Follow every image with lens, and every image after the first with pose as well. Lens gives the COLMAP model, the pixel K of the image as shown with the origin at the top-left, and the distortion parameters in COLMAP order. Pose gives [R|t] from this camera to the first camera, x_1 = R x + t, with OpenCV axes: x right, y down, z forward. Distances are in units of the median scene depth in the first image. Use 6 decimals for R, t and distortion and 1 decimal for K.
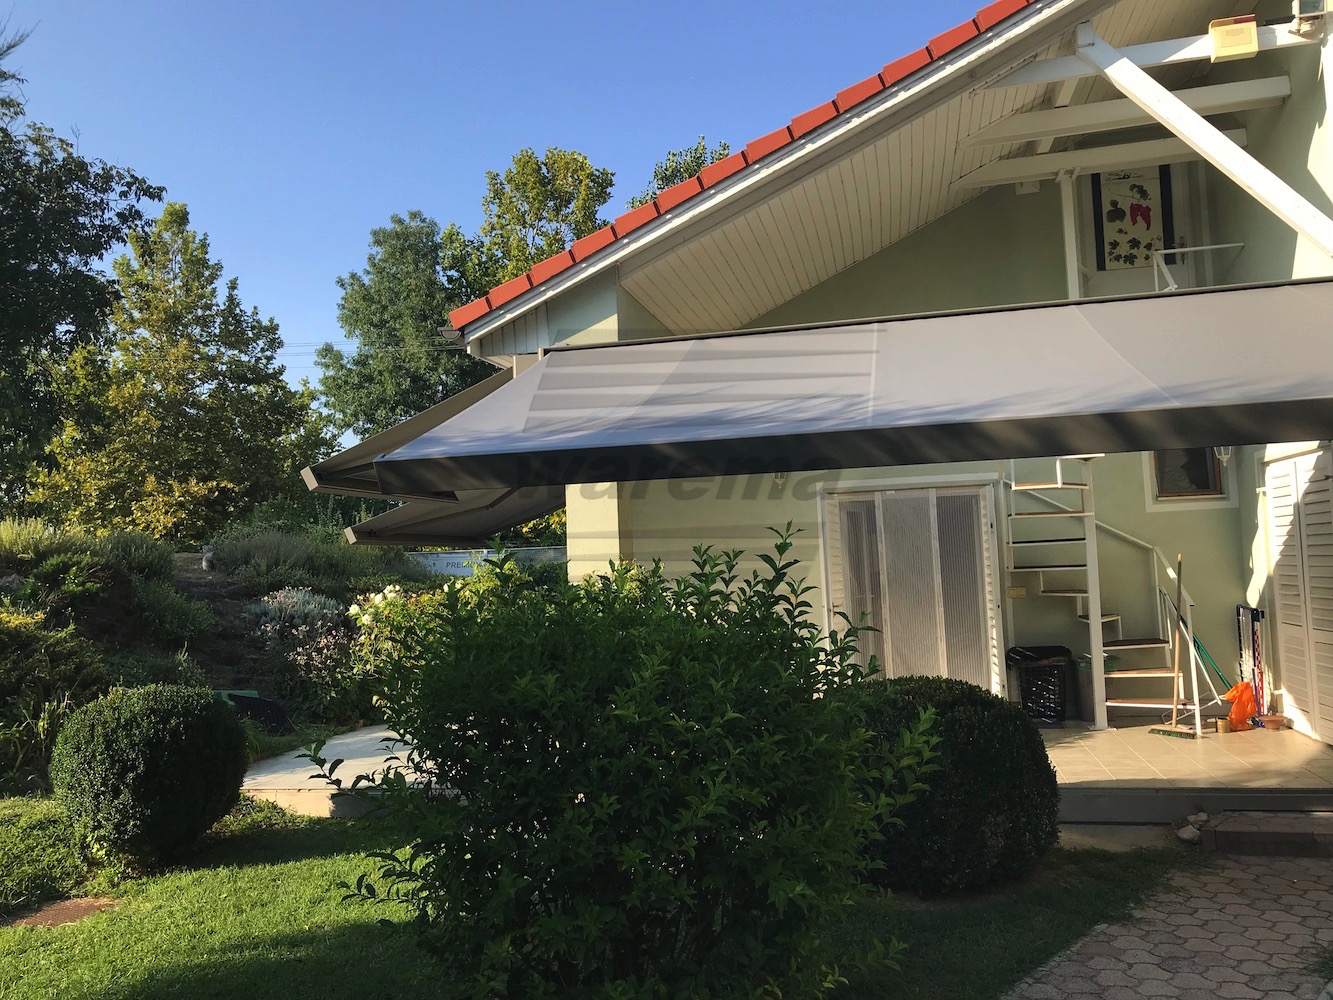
lens RADIAL K [[1088.5, 0, 666.5], [0, 1088.5, 500.0], [0, 0, 1]] dist [0.010136, -0.028640]
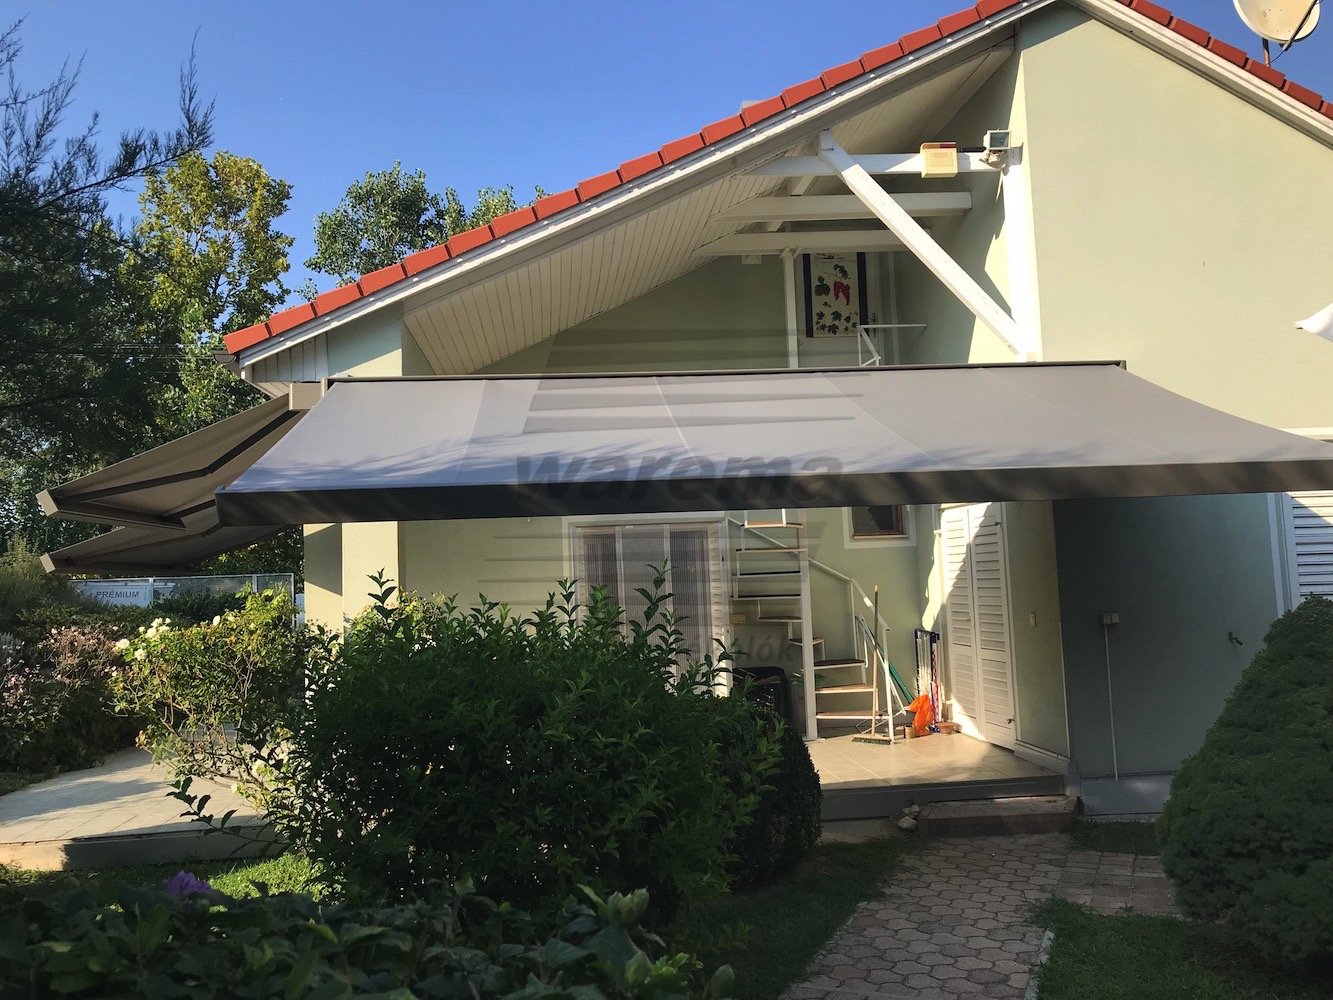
lens RADIAL K [[1088.5, 0, 666.5], [0, 1088.5, 500.0], [0, 0, 1]] dist [0.010136, -0.028640]
pose [[0.948708, 0.026423, 0.315047, -0.125726], [-0.018351, 0.999424, -0.028559, -0.005318], [-0.315620, 0.021313, 0.948646, -0.041737]]
